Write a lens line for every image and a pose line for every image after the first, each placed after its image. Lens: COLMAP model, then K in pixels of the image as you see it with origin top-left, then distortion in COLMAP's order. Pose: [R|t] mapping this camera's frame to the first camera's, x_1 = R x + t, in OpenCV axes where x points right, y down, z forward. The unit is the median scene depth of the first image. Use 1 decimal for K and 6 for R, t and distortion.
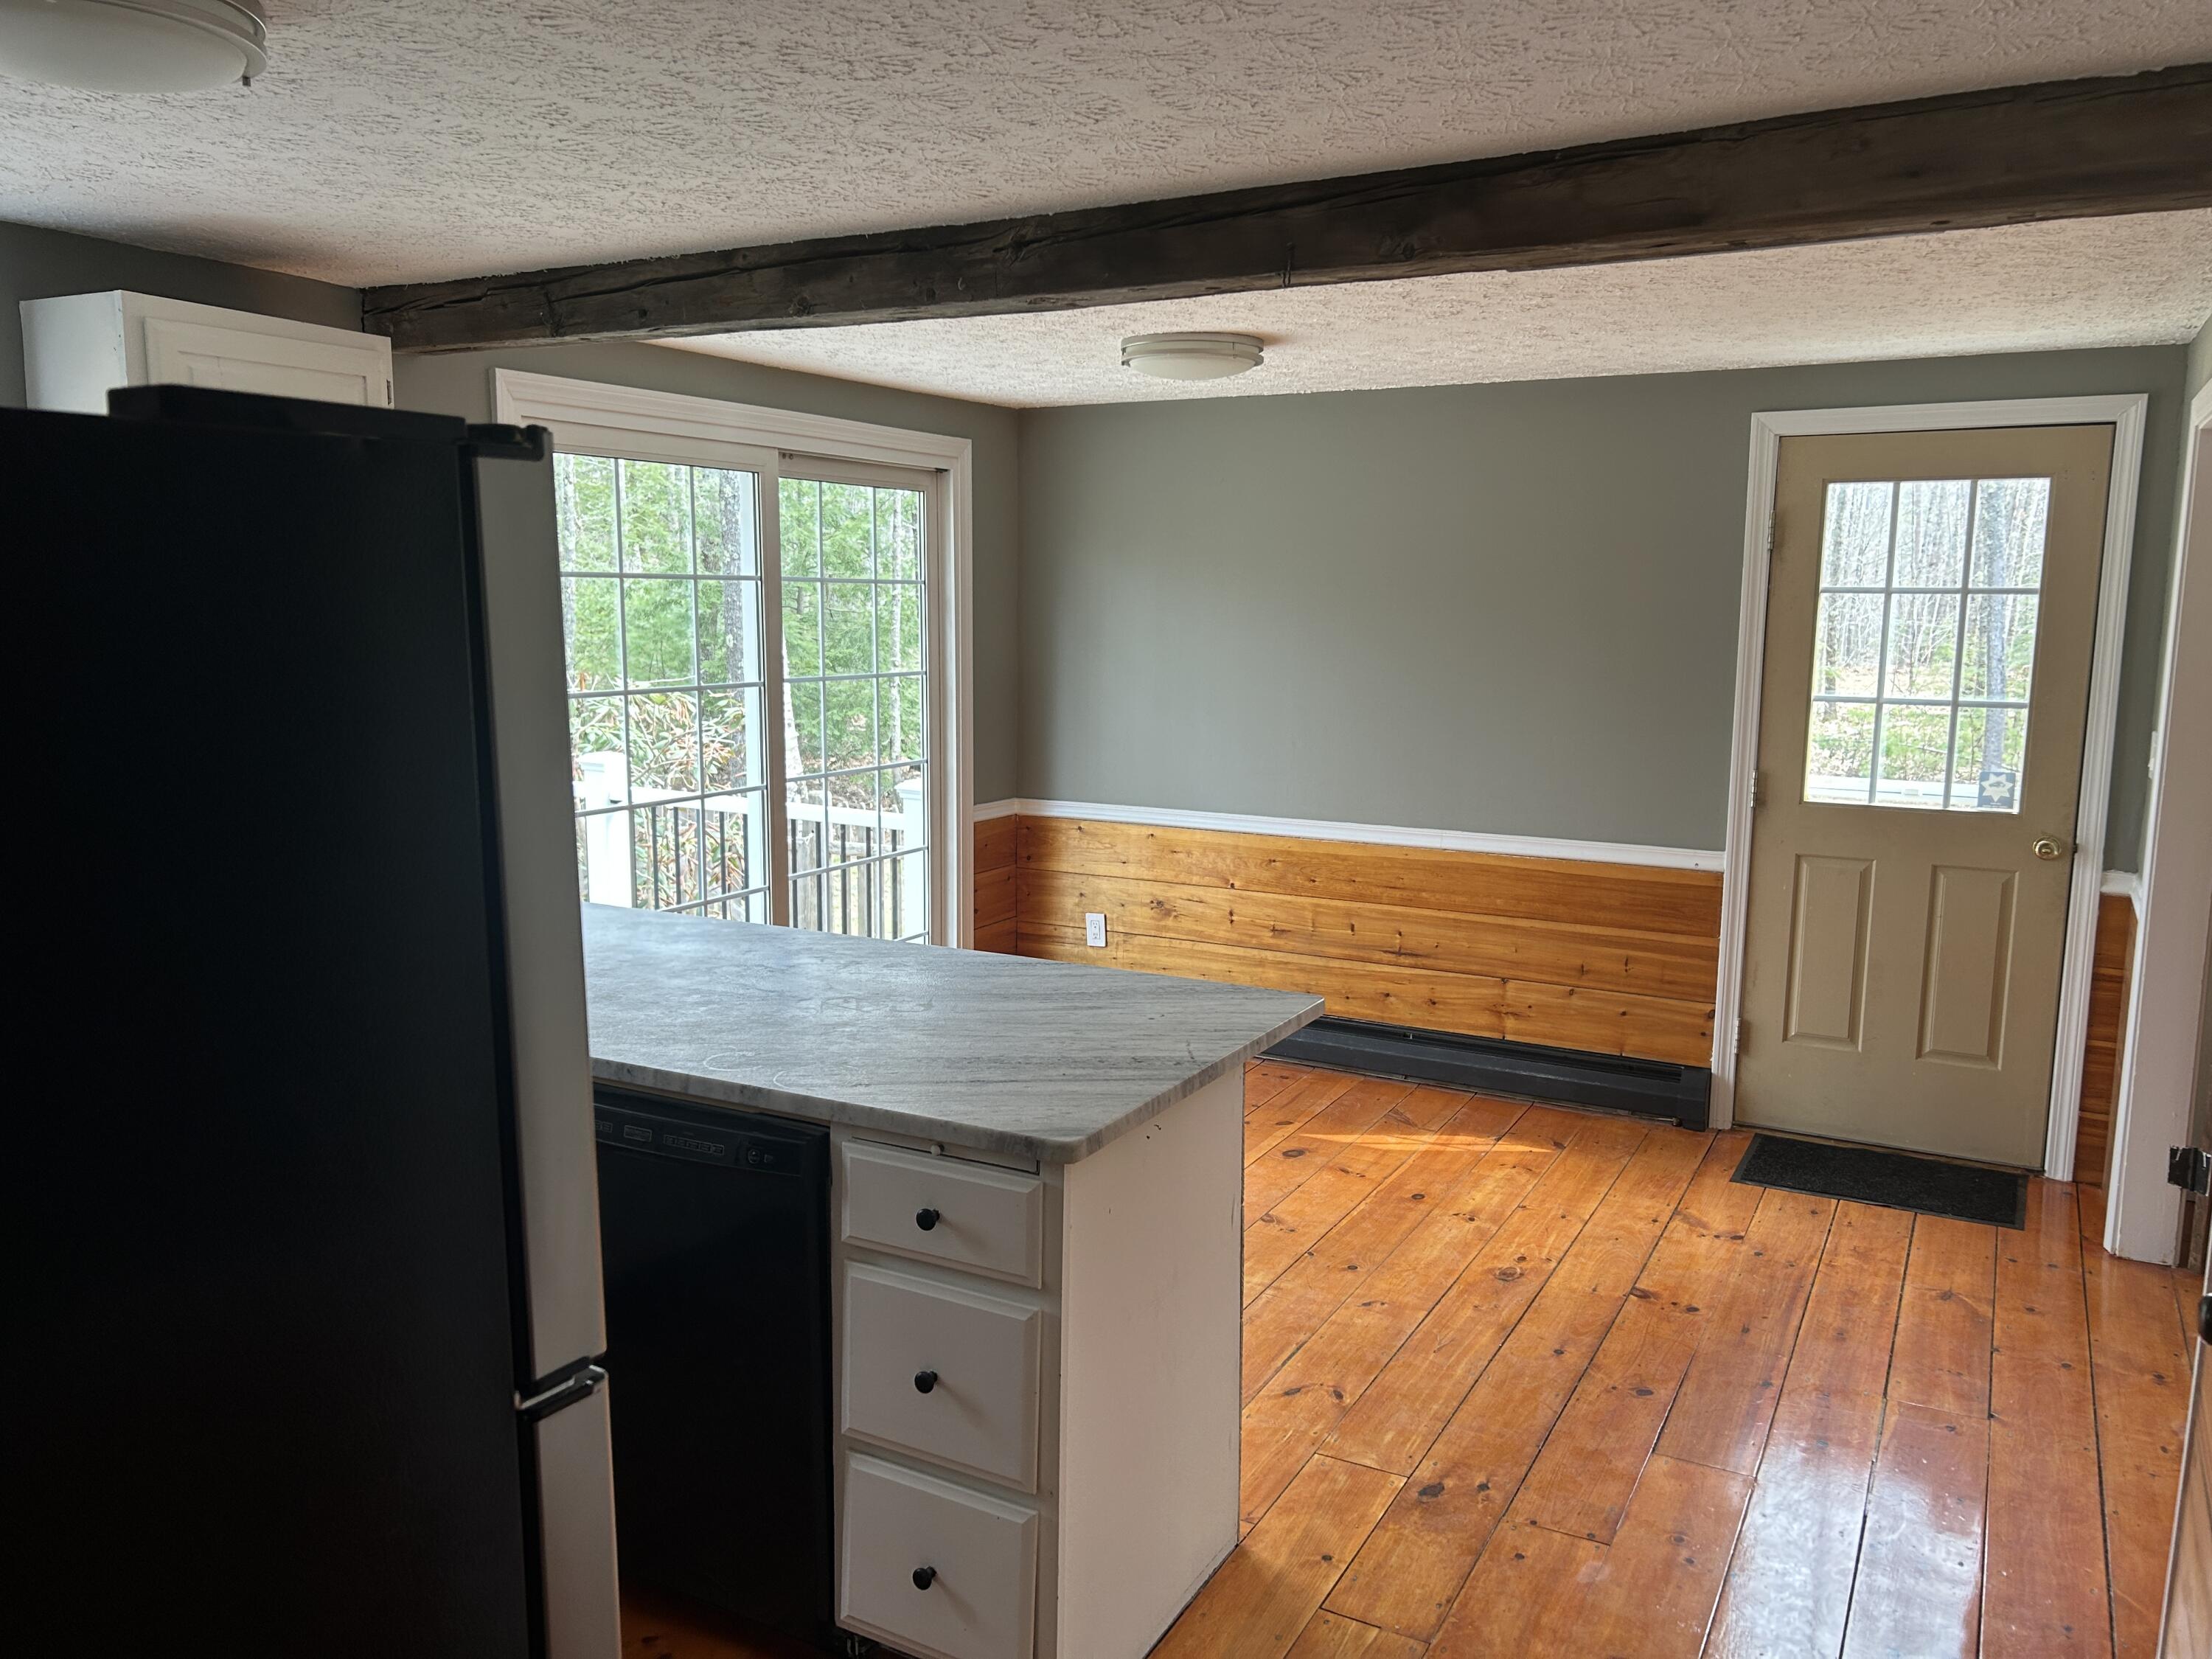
lens RADIAL K [[1646.2, 0, 1107.2], [0, 1646.2, 834.3], [0, 0, 1]] dist [0.060473, -0.067018]
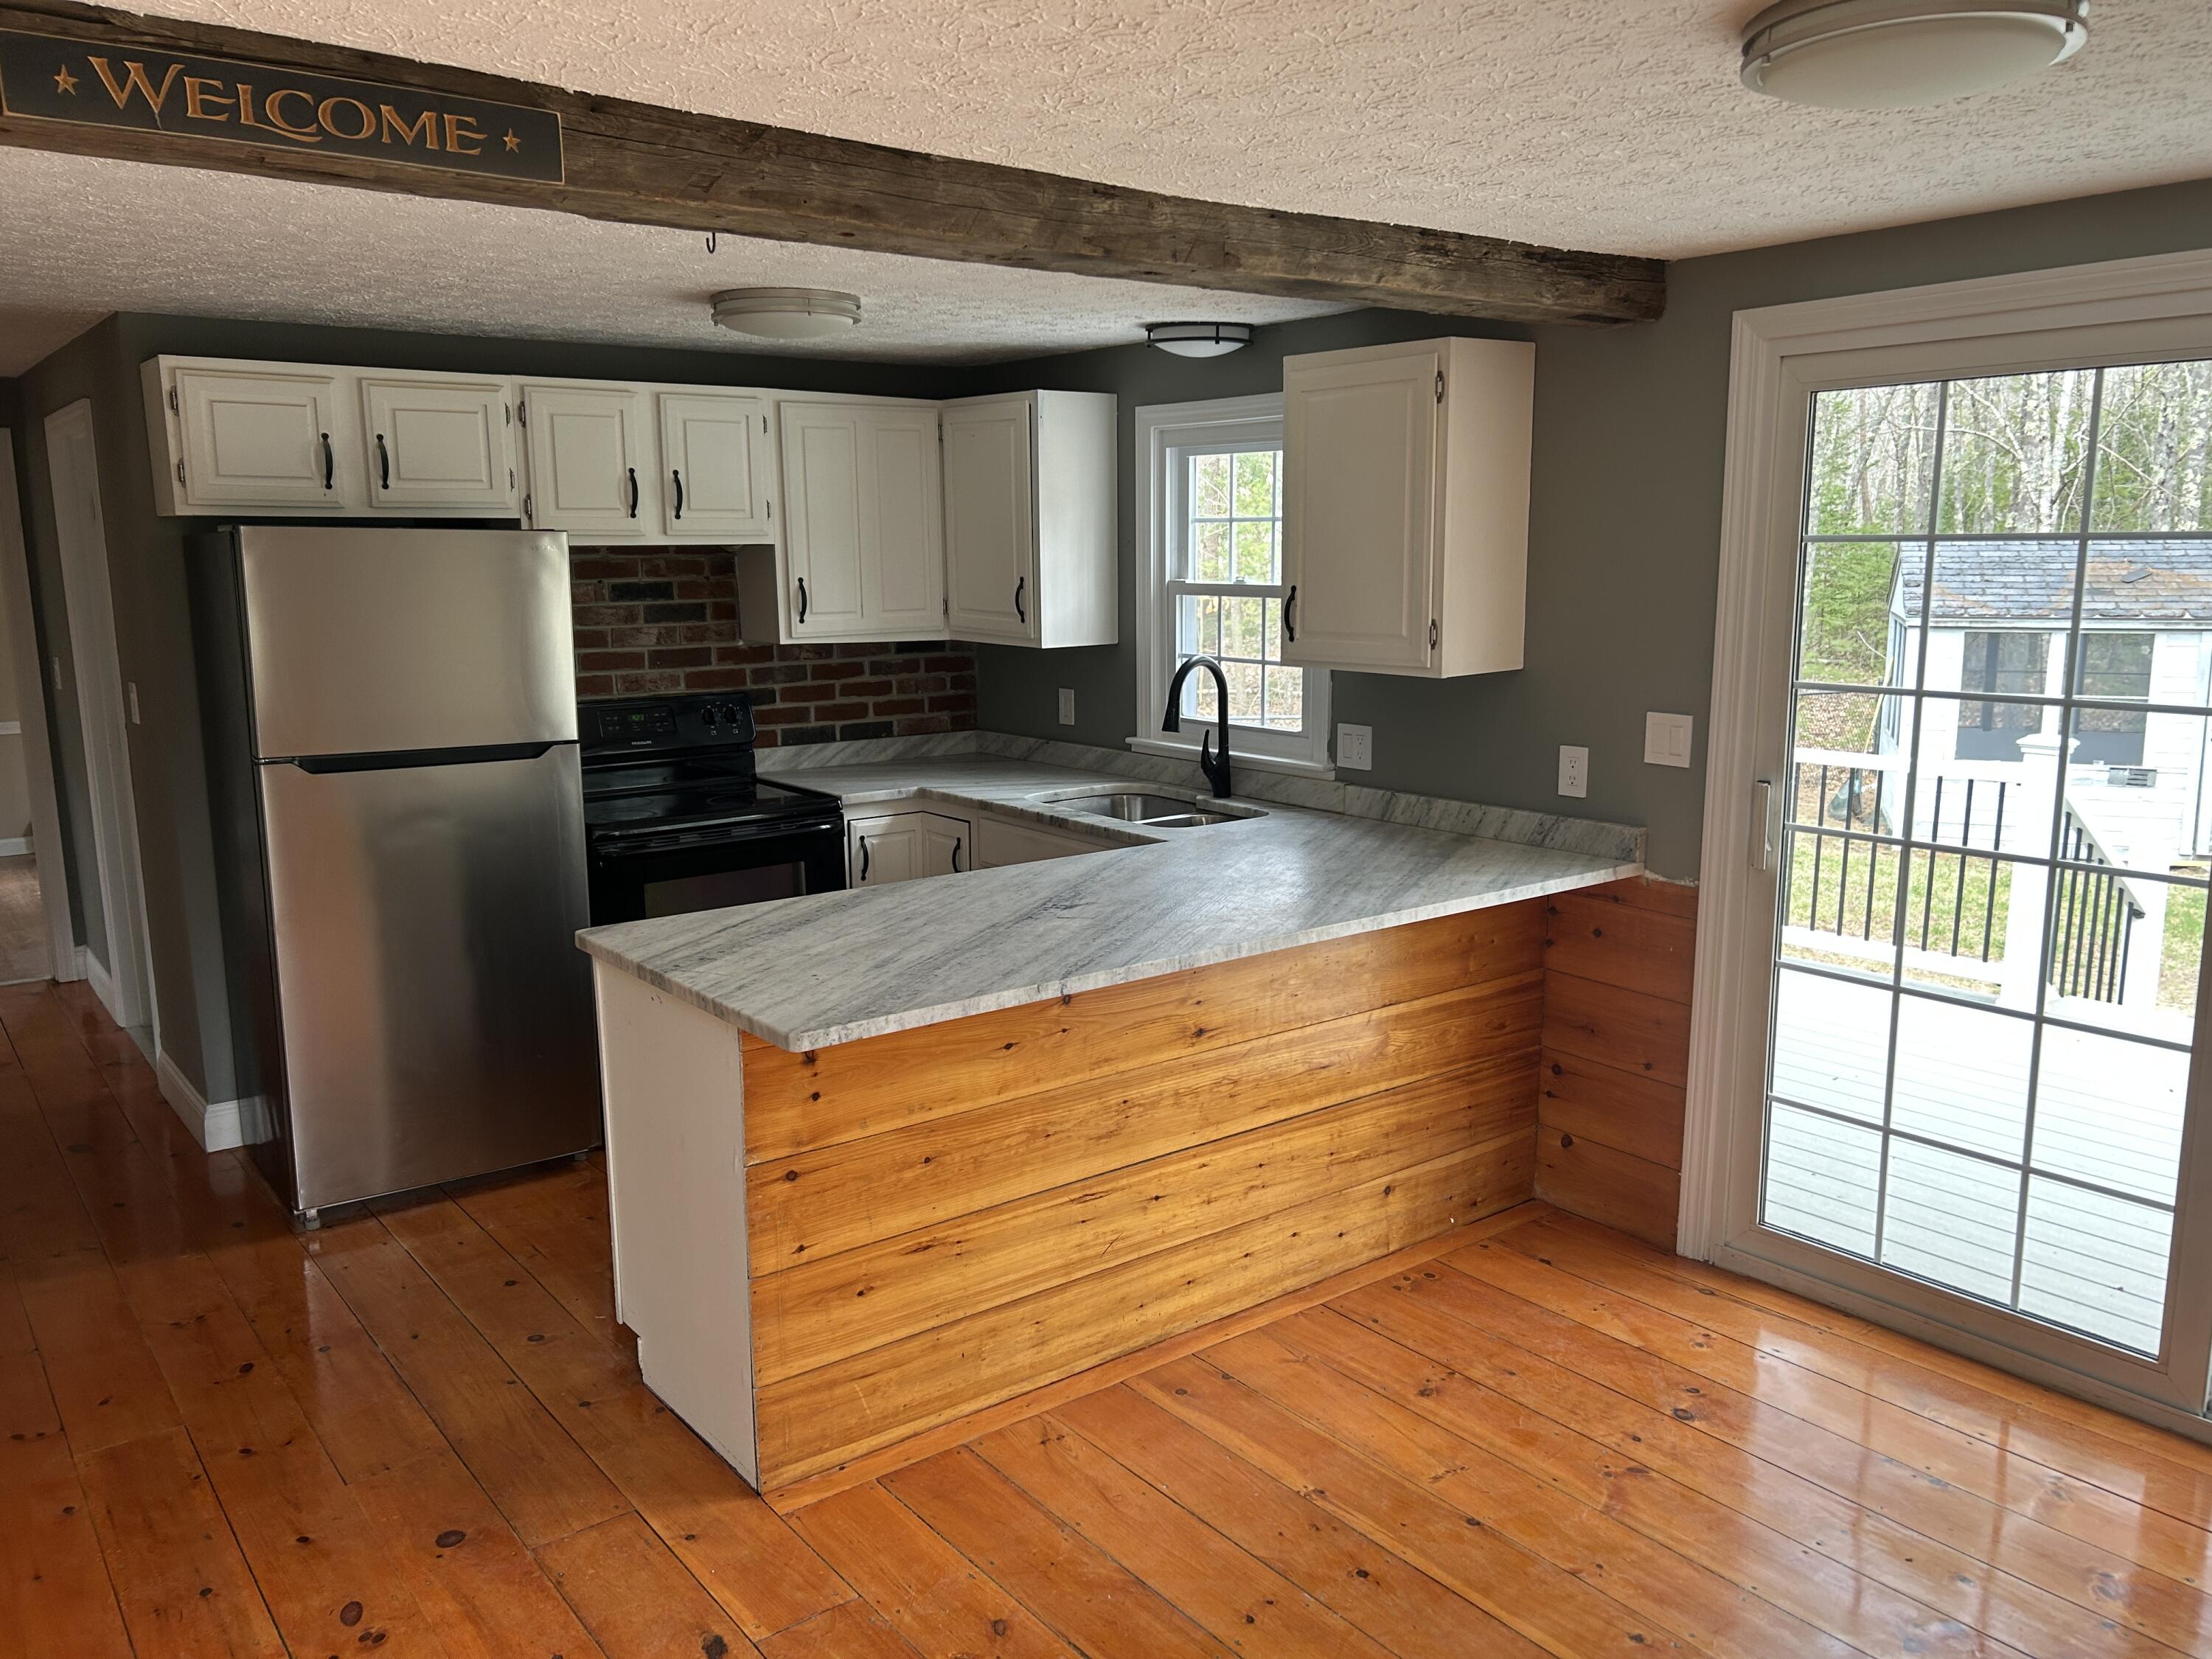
lens RADIAL K [[1646.2, 0, 1110.5], [0, 1646.2, 829.0], [0, 0, 1]] dist [0.060473, -0.067018]
pose [[-0.378445, 0.160804, -0.911549, 0.901210], [-0.133304, 0.965060, 0.225587, -0.240625], [0.915975, 0.206885, -0.343787, 1.523206]]
